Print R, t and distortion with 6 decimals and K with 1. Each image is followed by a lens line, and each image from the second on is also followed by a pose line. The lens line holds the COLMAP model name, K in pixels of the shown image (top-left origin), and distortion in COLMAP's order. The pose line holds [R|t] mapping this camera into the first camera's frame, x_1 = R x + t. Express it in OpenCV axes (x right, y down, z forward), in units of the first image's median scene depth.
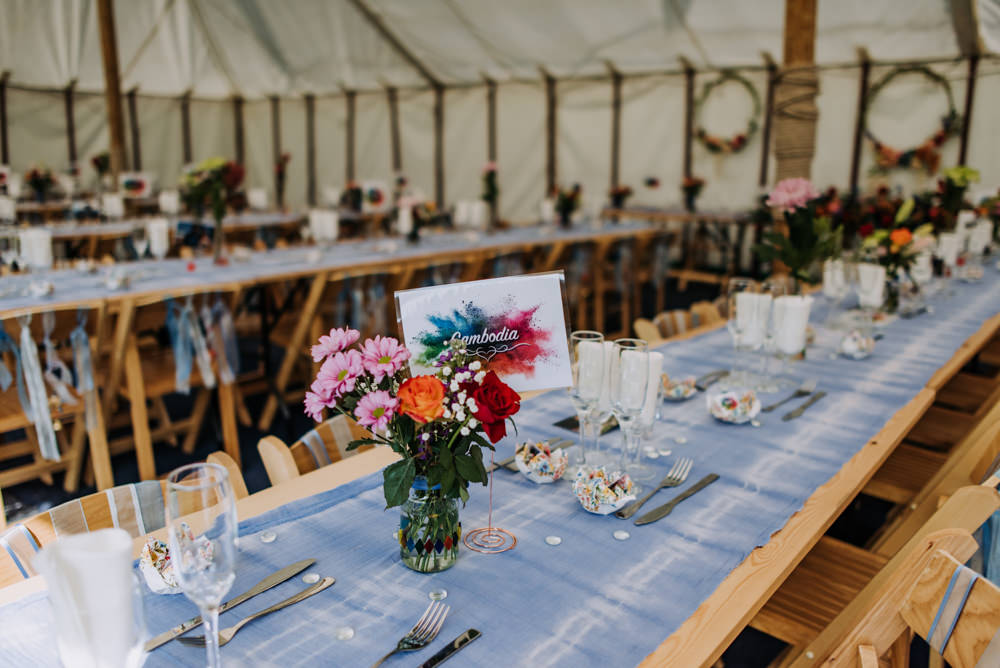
lens RADIAL K [[789.9, 0, 500.0], [0, 789.9, 334.0], [0, 0, 1]] dist [-0.003145, -0.000219]
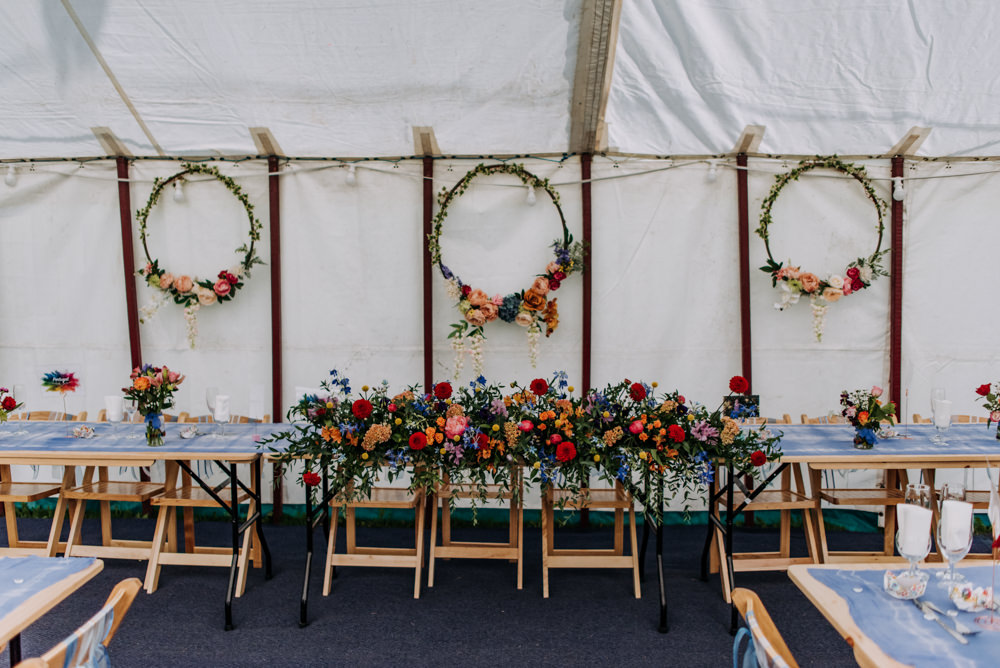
lens RADIAL K [[789.9, 0, 500.0], [0, 789.9, 334.0], [0, 0, 1]] dist [-0.003145, -0.000219]
pose [[0.786226, -0.091841, 0.611076, 0.123499], [0.159856, 0.985460, -0.057566, -0.163806], [-0.596904, 0.142944, 0.789476, 0.505220]]
